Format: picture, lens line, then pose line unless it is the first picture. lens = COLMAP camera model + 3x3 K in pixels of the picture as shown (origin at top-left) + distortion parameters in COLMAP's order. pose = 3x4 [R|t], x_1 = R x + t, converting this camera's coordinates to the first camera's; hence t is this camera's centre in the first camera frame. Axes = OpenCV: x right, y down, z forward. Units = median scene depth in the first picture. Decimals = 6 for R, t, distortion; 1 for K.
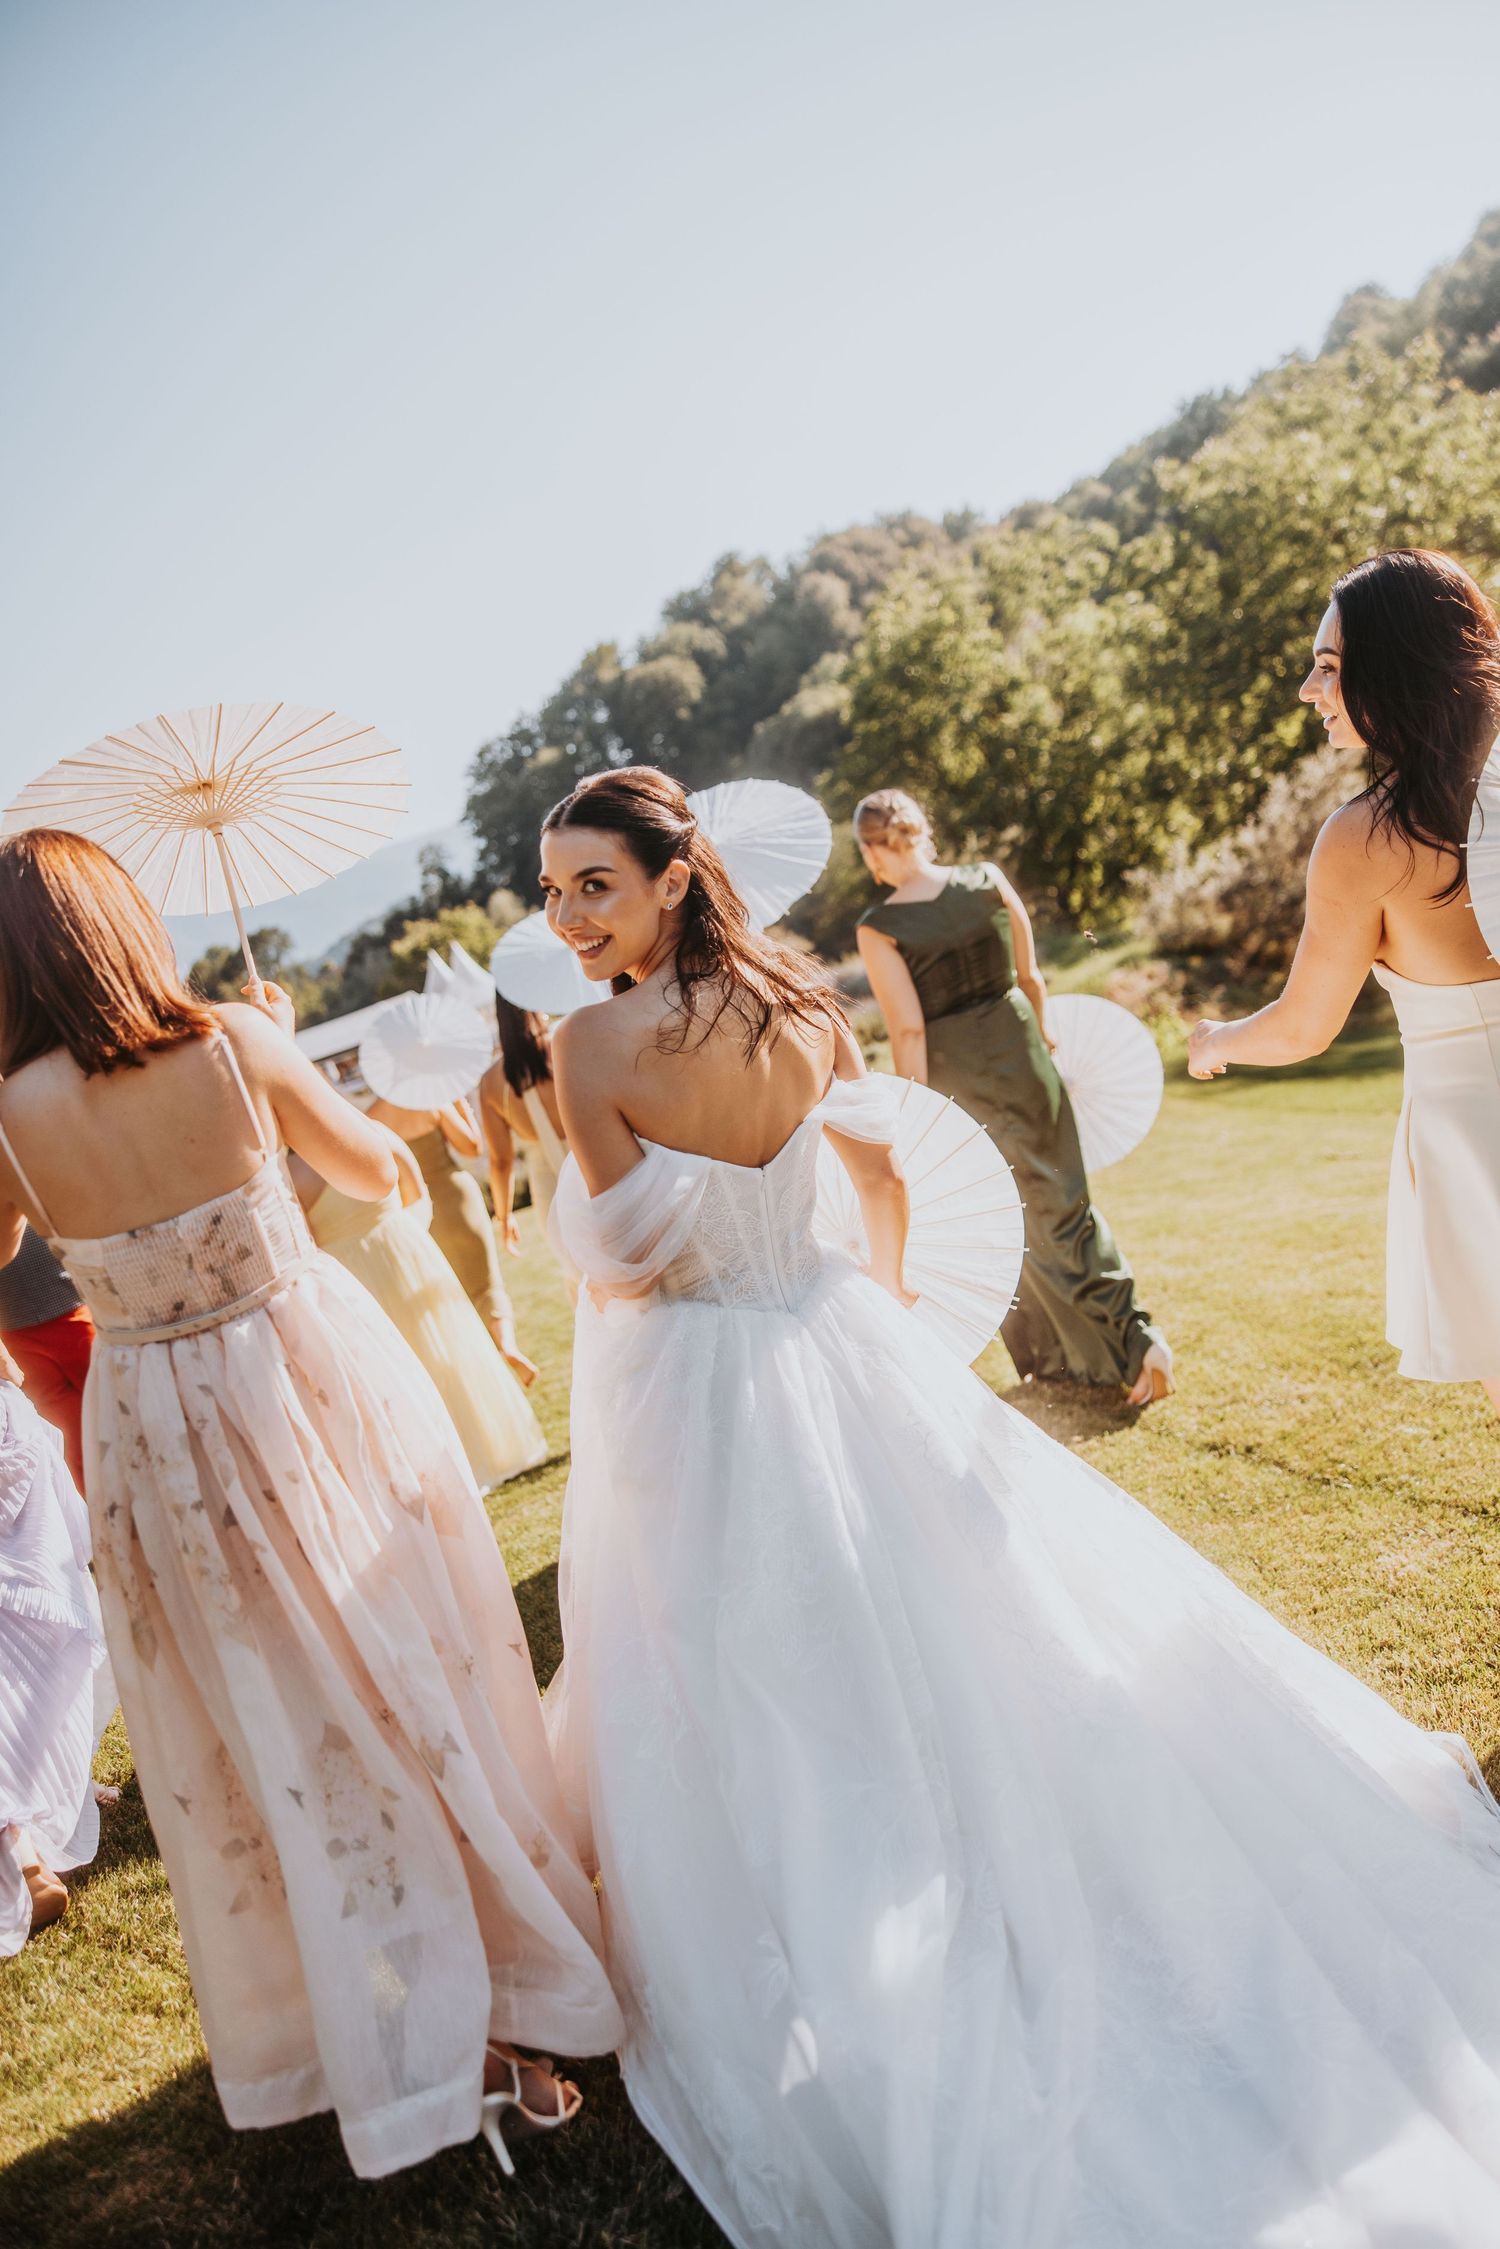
lens RADIAL K [[1751.3, 0, 725.3], [0, 1751.3, 1154.5], [0, 0, 1]] dist [0.015678, 0.001863]
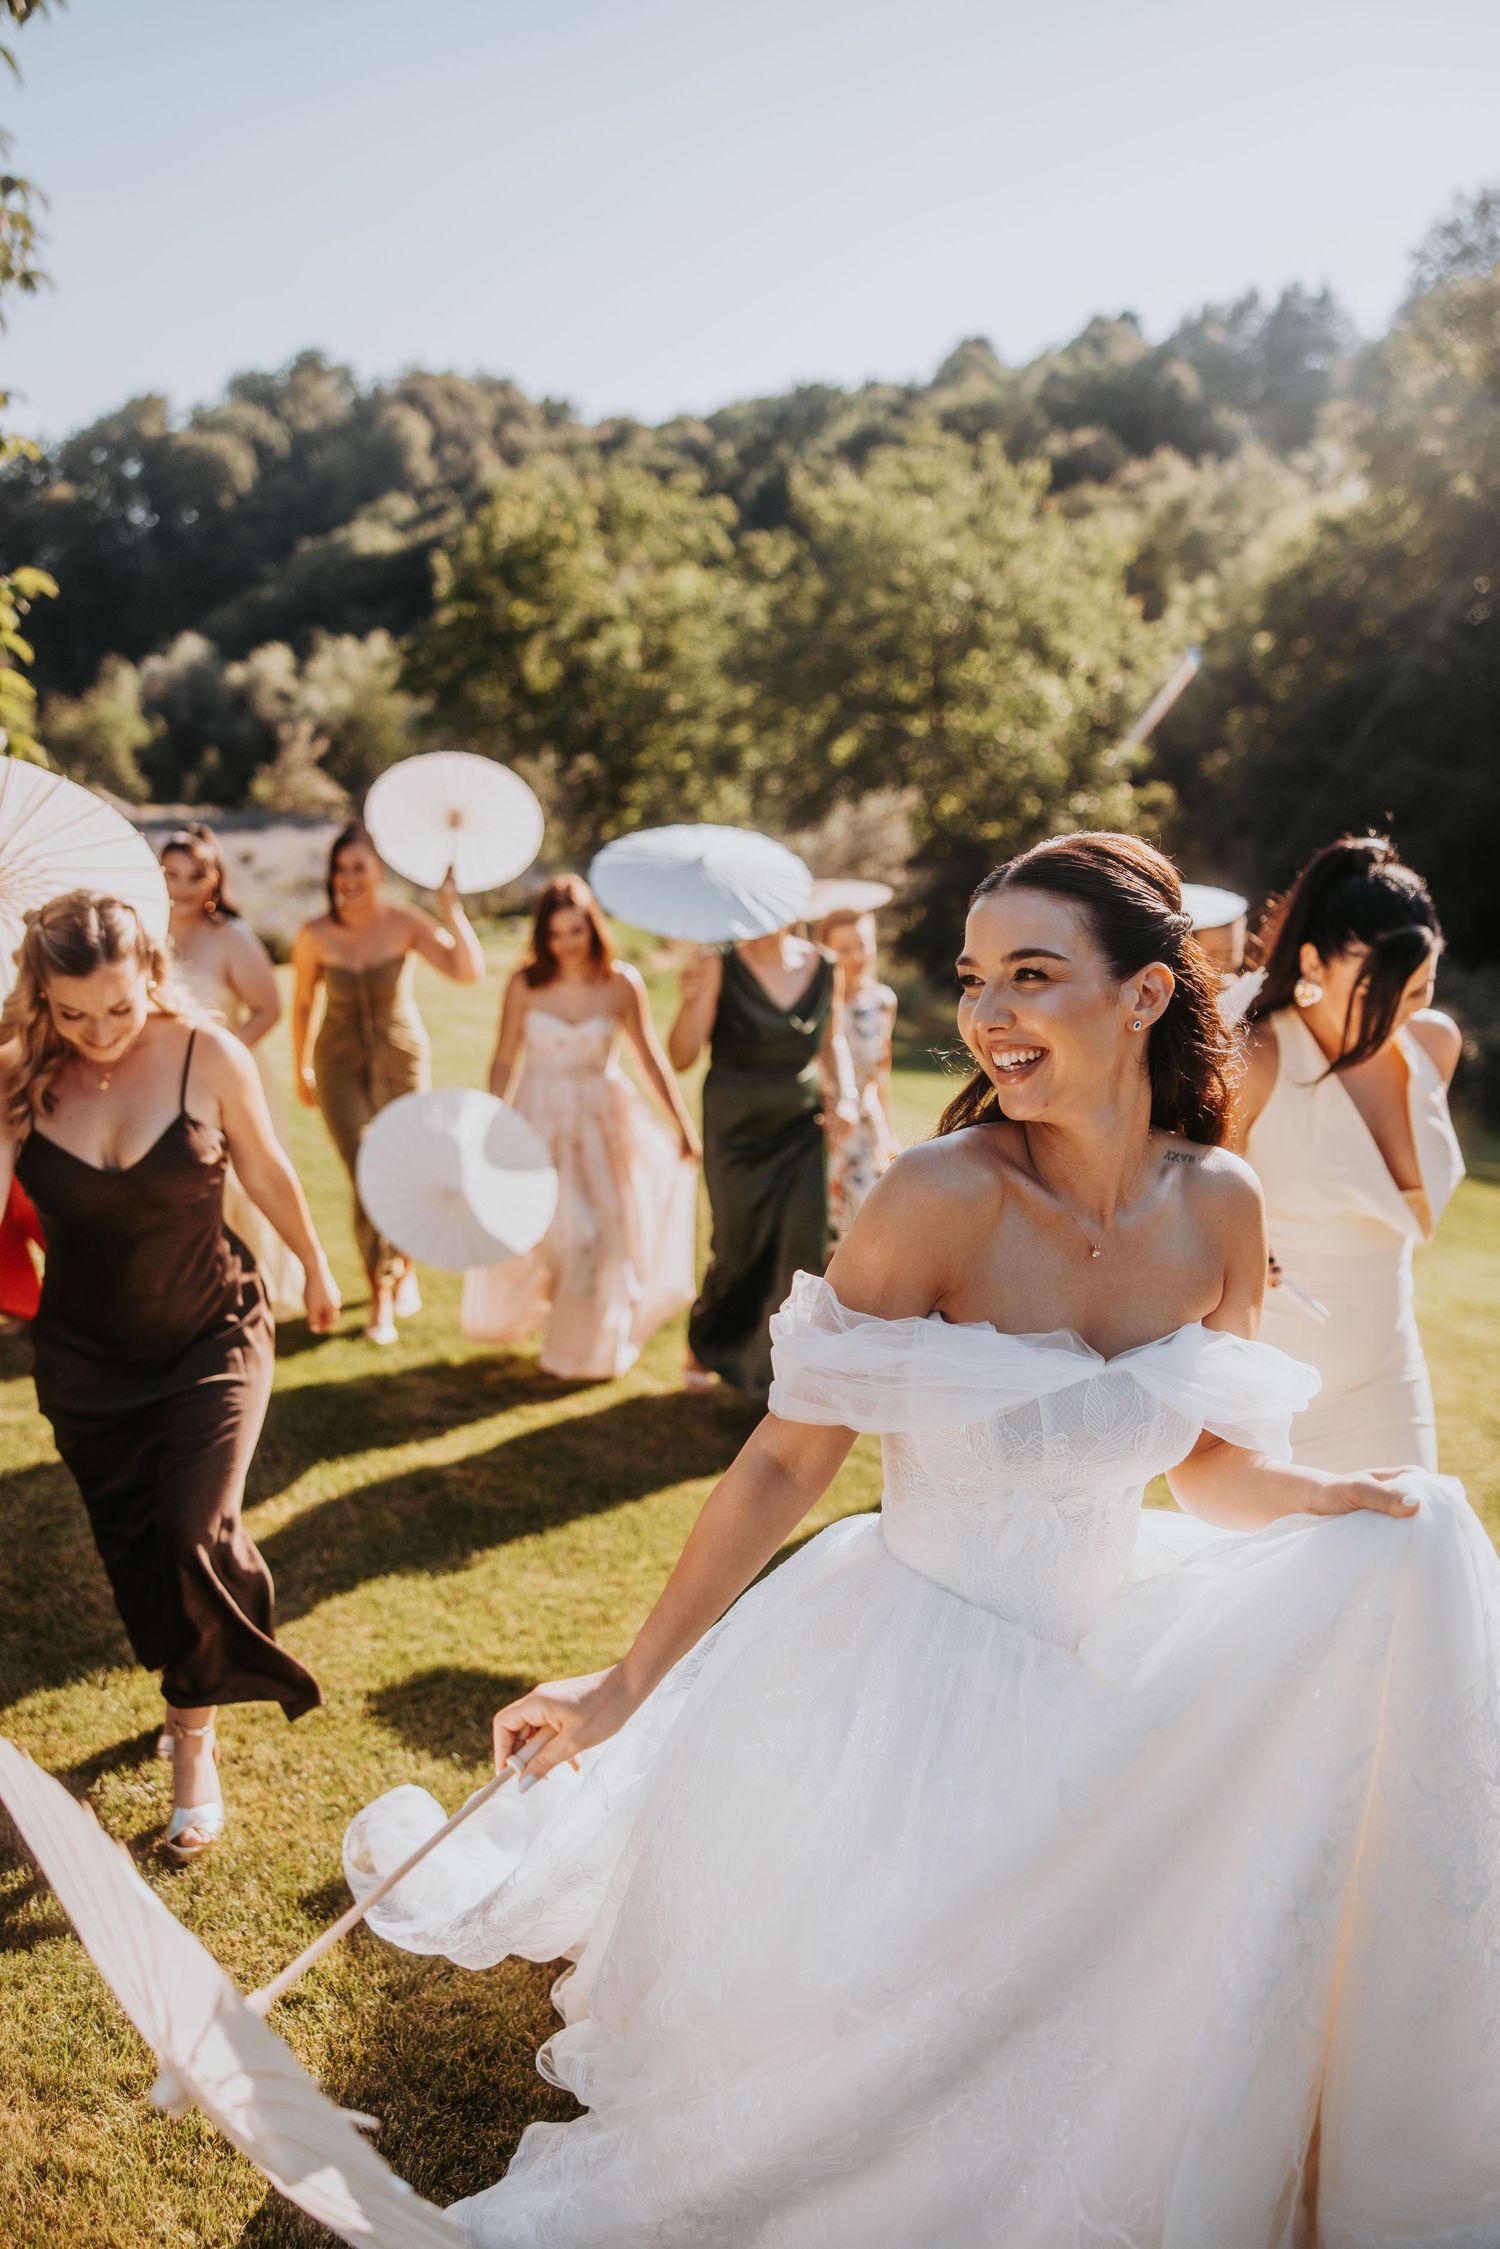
lens RADIAL K [[1811.2, 0, 710.0], [0, 1811.2, 1117.0], [0, 0, 1]] dist [0.017067, -0.007447]
pose [[0.917984, 0.242986, 0.313468, -0.010442], [-0.254928, 0.966955, -0.002988, 0.001521], [-0.303836, -0.077169, 0.949594, -0.014657]]
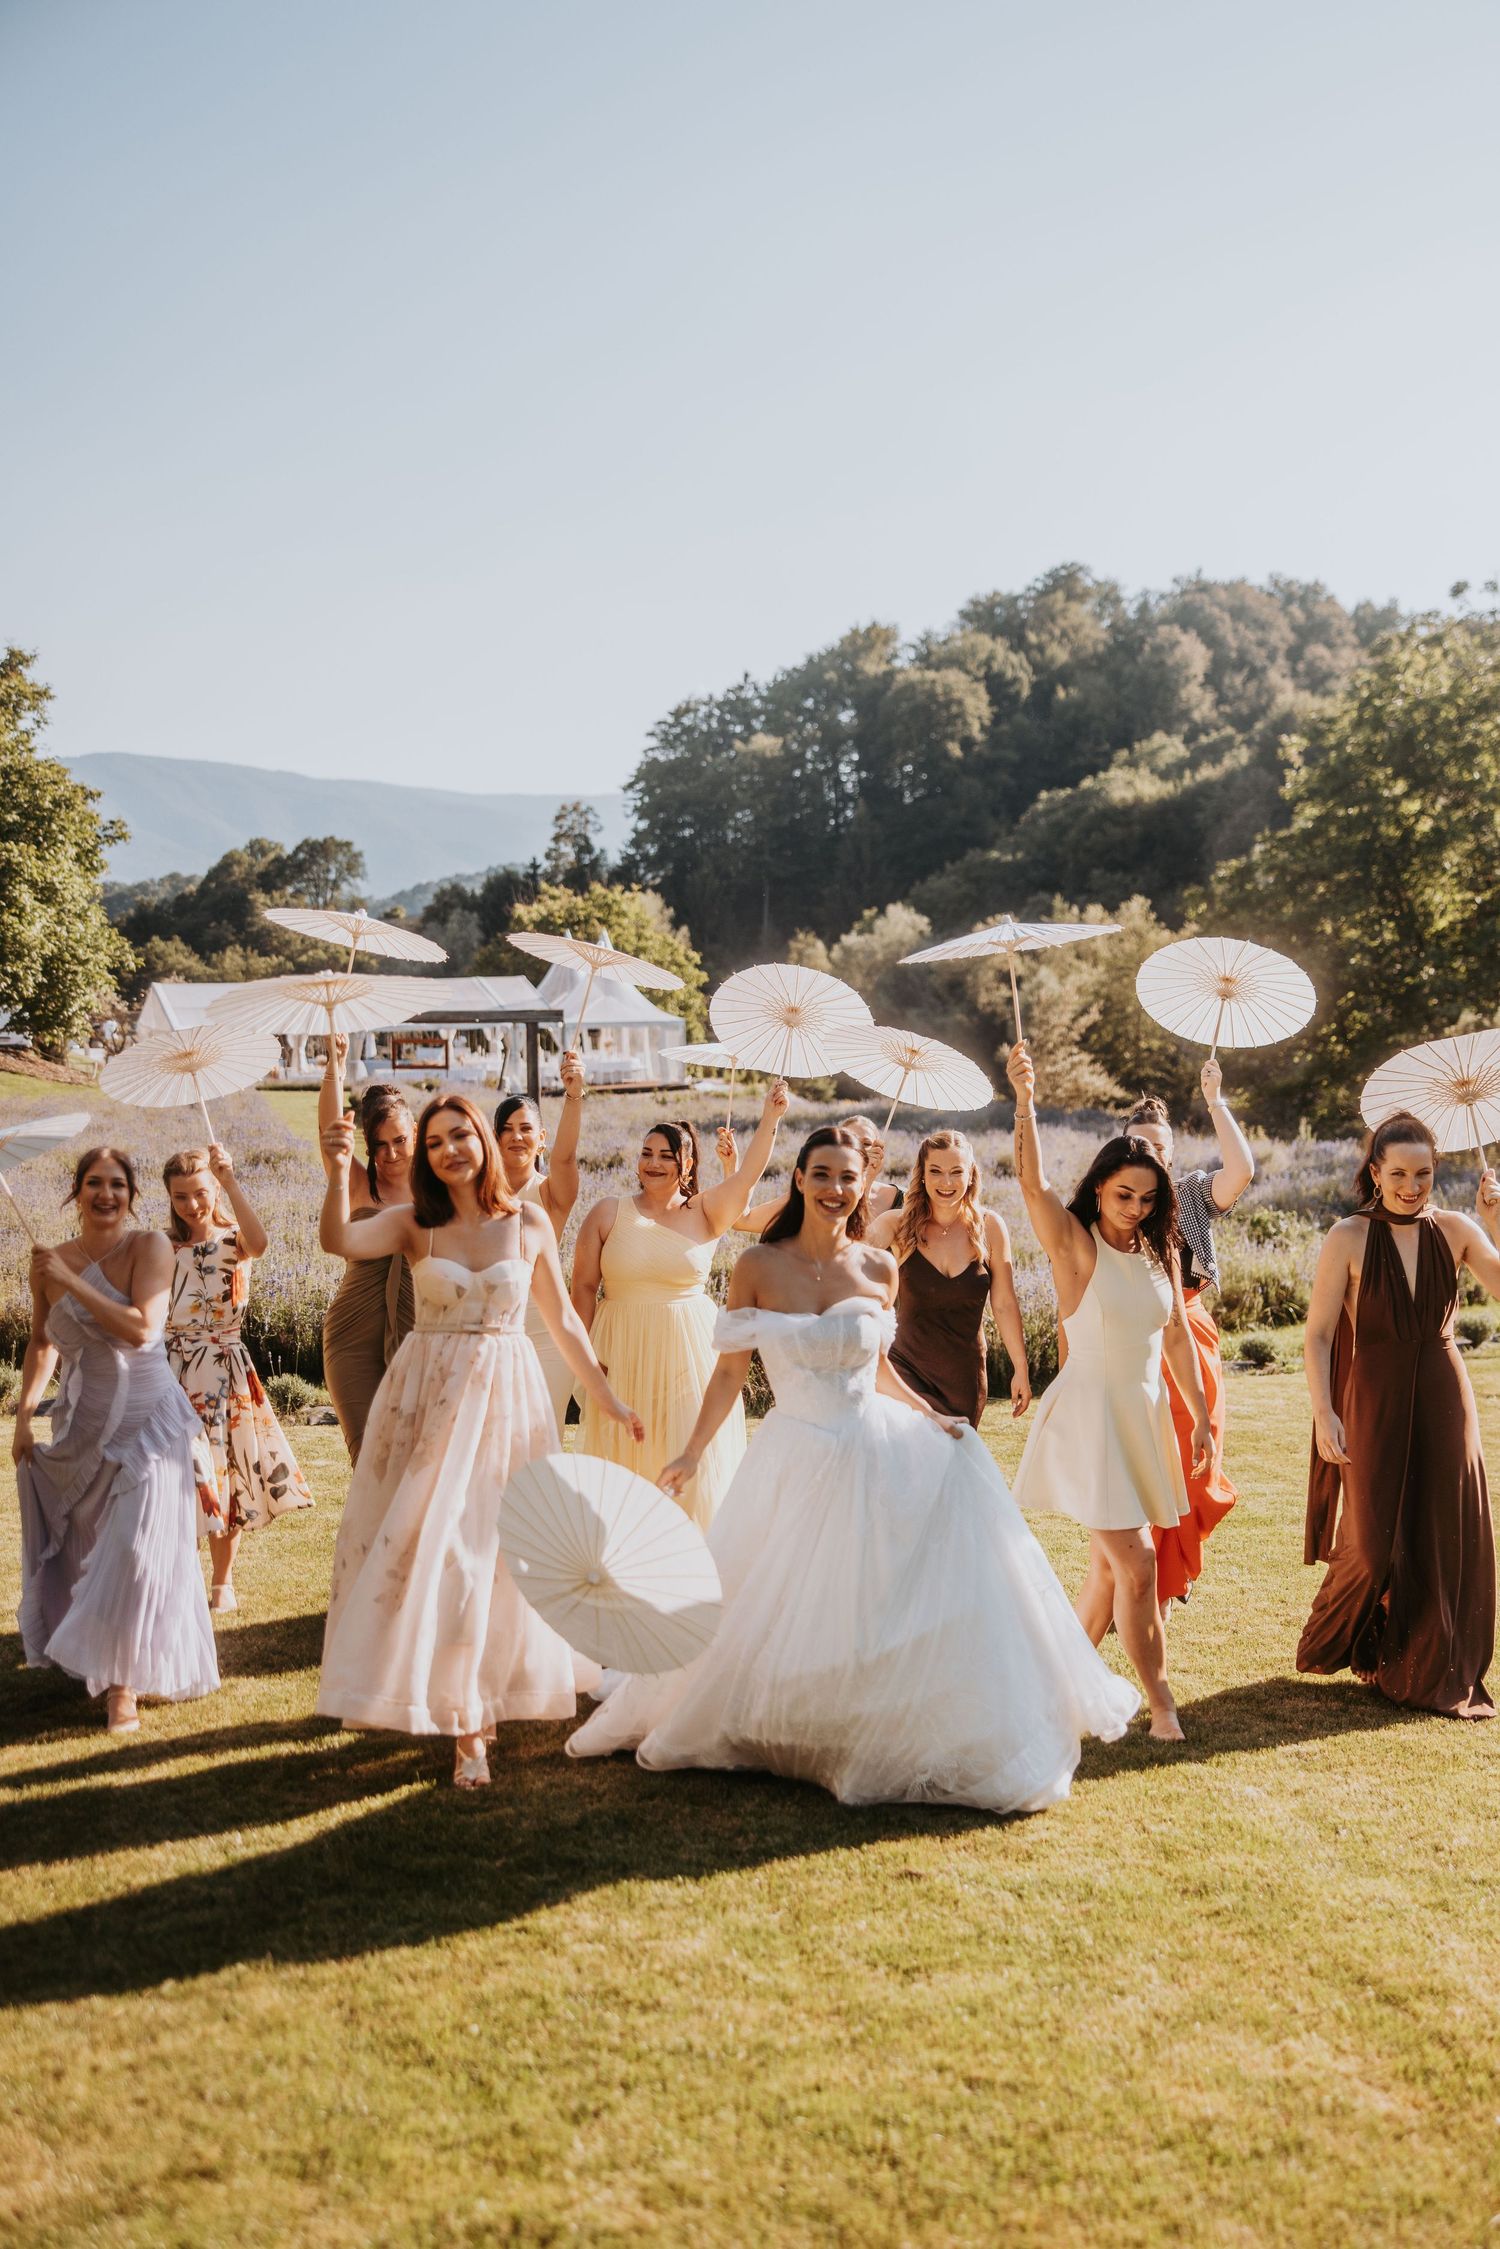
lens RADIAL K [[1751.3, 0, 725.3], [0, 1751.3, 1154.5], [0, 0, 1]] dist [0.015678, 0.001863]
pose [[0.947523, 0.315628, -0.050786, -0.022238], [-0.318580, 0.945464, -0.067863, -0.003754], [0.026597, 0.080481, 0.996401, 0.262802]]
